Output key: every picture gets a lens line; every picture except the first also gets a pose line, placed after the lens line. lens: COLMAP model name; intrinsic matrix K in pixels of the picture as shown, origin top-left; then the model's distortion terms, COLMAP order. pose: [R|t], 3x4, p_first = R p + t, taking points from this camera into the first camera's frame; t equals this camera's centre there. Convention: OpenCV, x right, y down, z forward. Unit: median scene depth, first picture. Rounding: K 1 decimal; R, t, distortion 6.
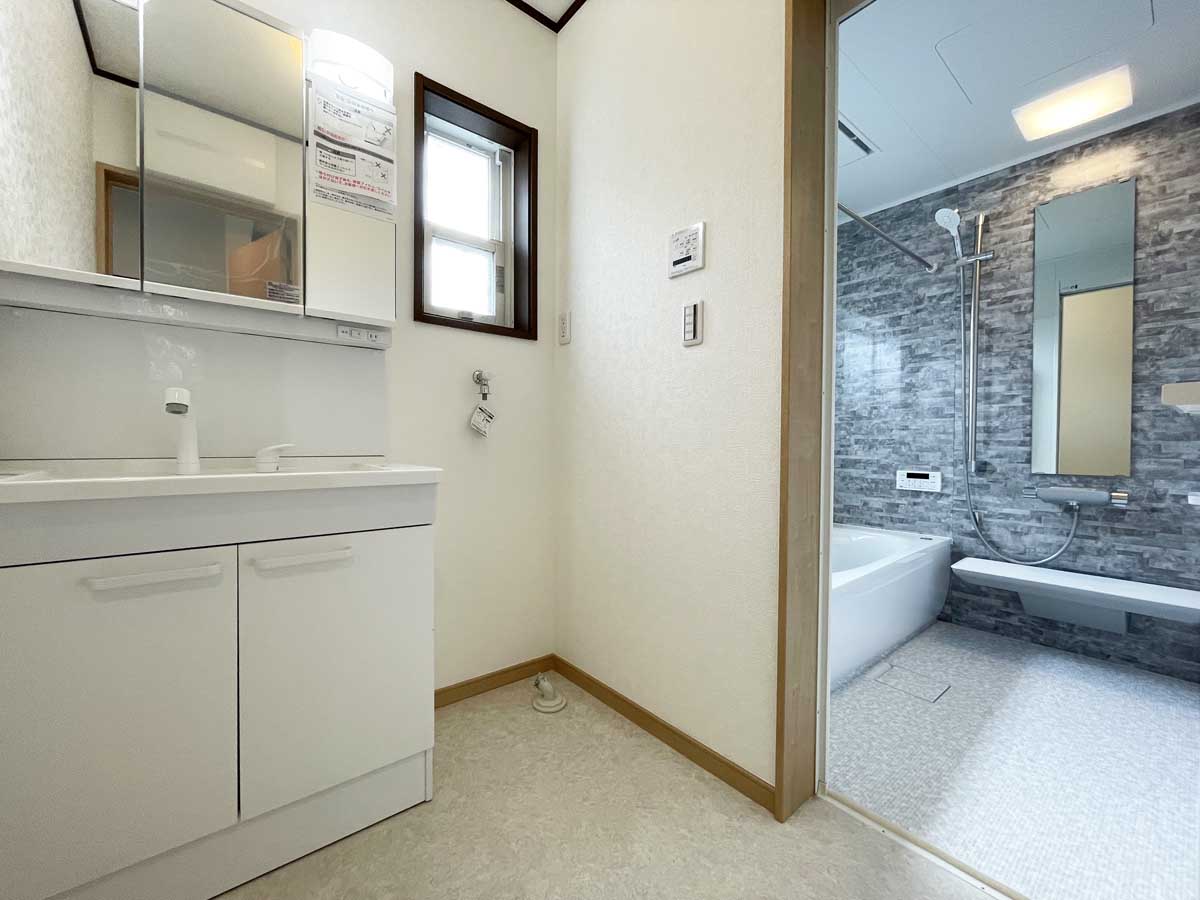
lens RADIAL K [[485.7, 0, 602.1], [0, 485.7, 451.5], [0, 0, 1]] dist [-0.003576, 0.000157]
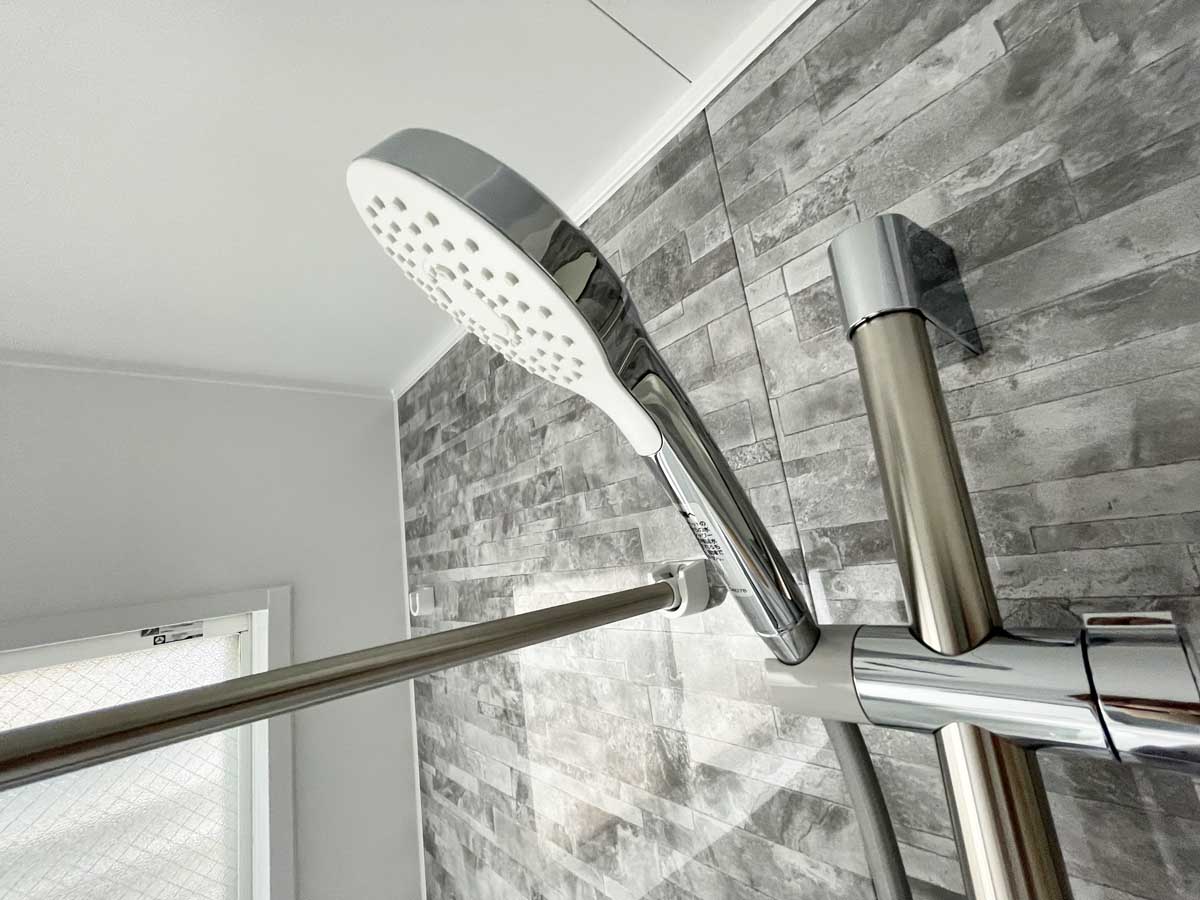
lens RADIAL K [[485.7, 0, 598.1], [0, 485.7, 450.0], [0, 0, 1]] dist [-0.003576, 0.000157]
pose [[0.989764, -0.133761, 0.049744, 0.660925], [0.141480, 0.965369, -0.219192, 0.016271], [-0.018703, 0.223986, 0.974413, 0.854880]]
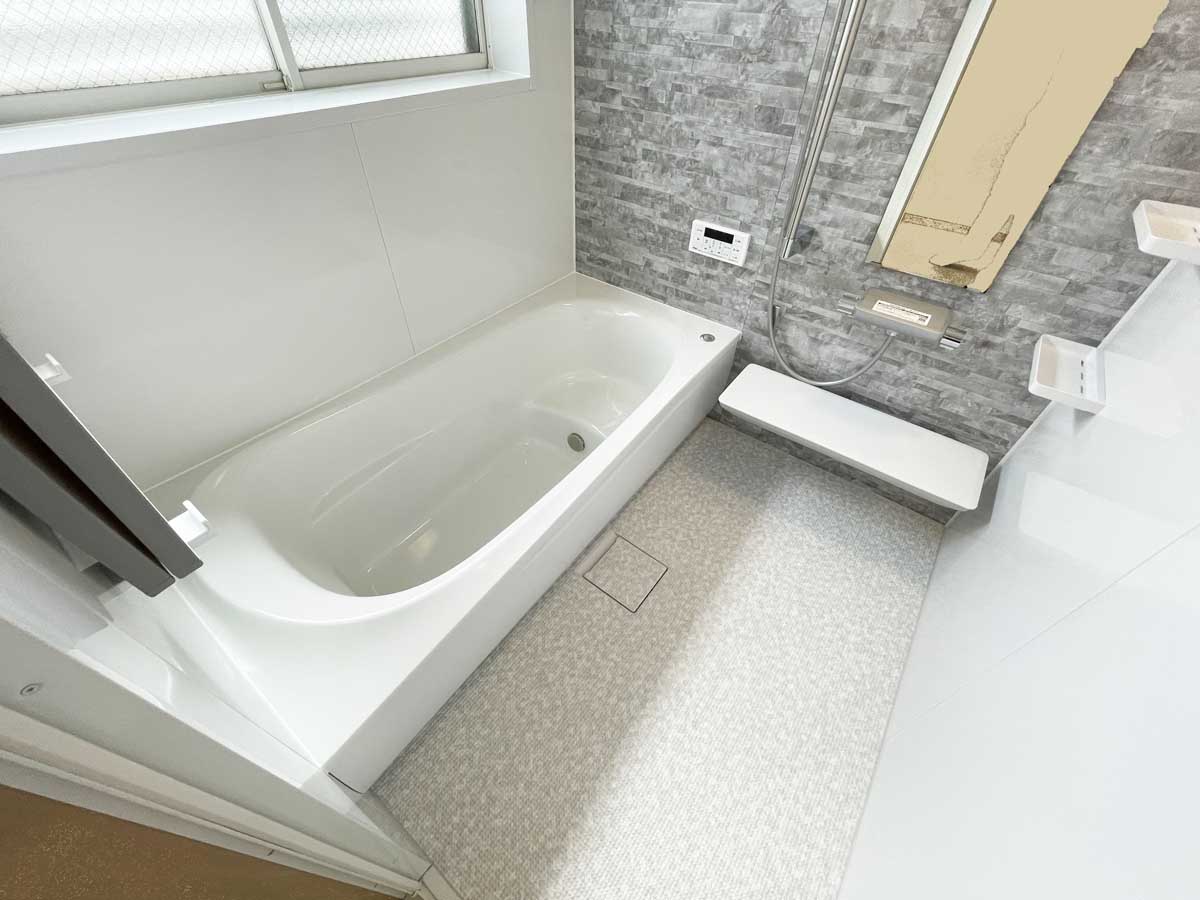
lens RADIAL K [[485.7, 0, 600.9], [0, 485.7, 451.6], [0, 0, 1]] dist [-0.003576, 0.000157]
pose [[0.970225, -0.151709, 0.188807, 0.356499], [-0.020035, 0.726591, 0.686778, -0.180937], [-0.241375, -0.670112, 0.701917, 0.426862]]
